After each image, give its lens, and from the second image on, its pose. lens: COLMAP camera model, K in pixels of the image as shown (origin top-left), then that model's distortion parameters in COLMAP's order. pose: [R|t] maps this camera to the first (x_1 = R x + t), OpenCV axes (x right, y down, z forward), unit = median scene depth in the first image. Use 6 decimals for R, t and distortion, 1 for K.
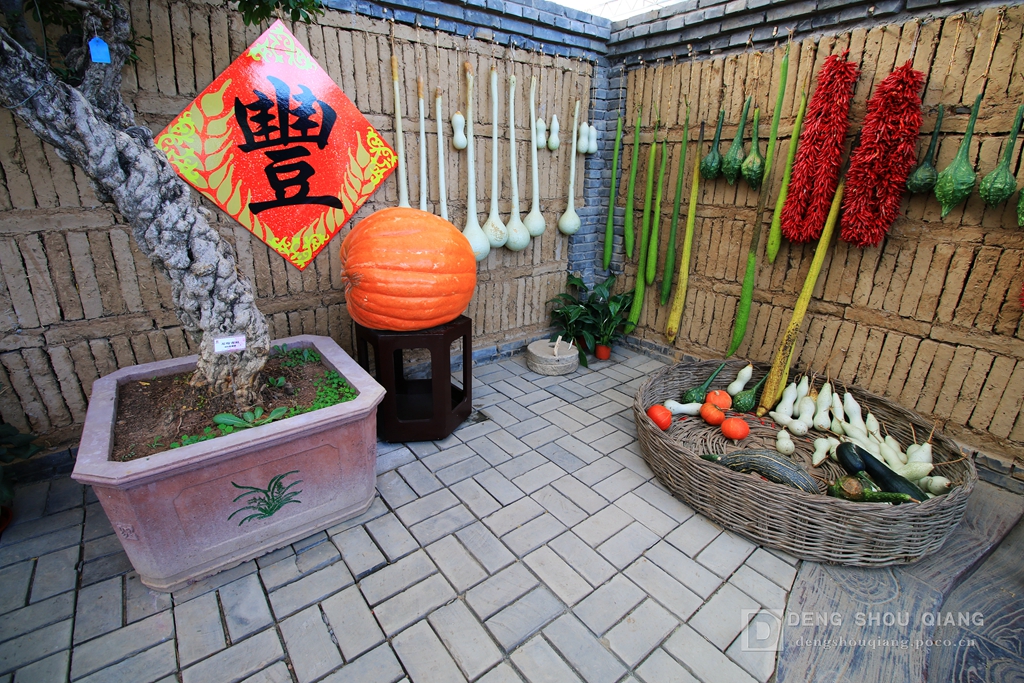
lens RADIAL K [[468.1, 0, 512.0], [0, 468.1, 330.2], [0, 0, 1]] dist [0.000544, -0.014135]
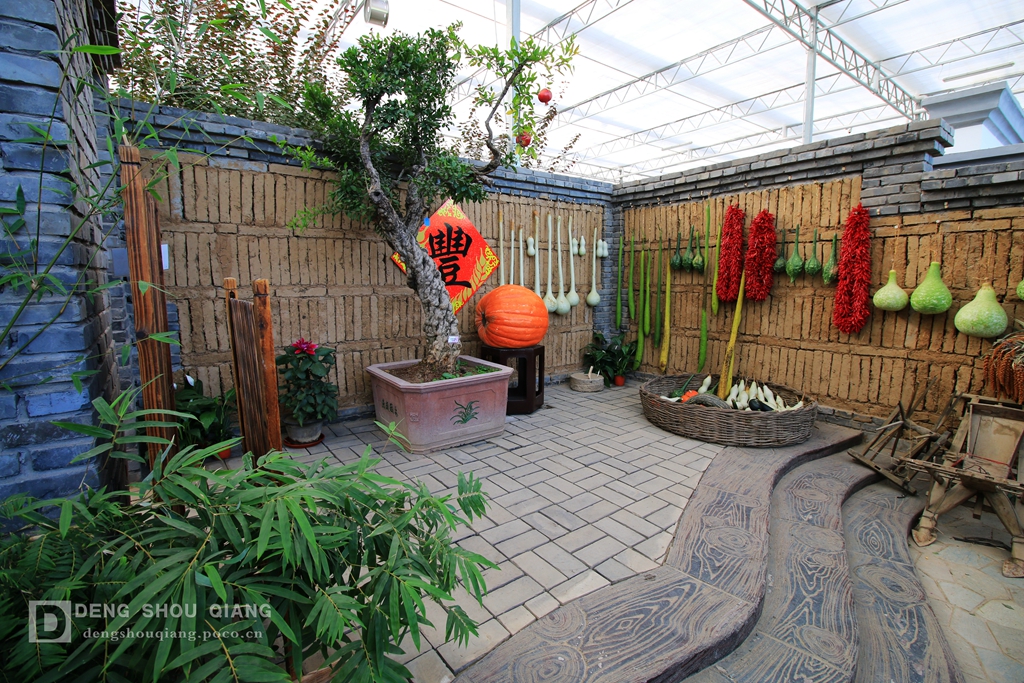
lens RADIAL K [[468.1, 0, 512.0], [0, 468.1, 330.2], [0, 0, 1]] dist [0.000544, -0.014135]
pose [[0.999721, -0.015844, -0.017516, -0.163134], [0.011762, 0.977096, -0.212474, 0.268593], [0.020481, 0.212209, 0.977010, -0.687100]]
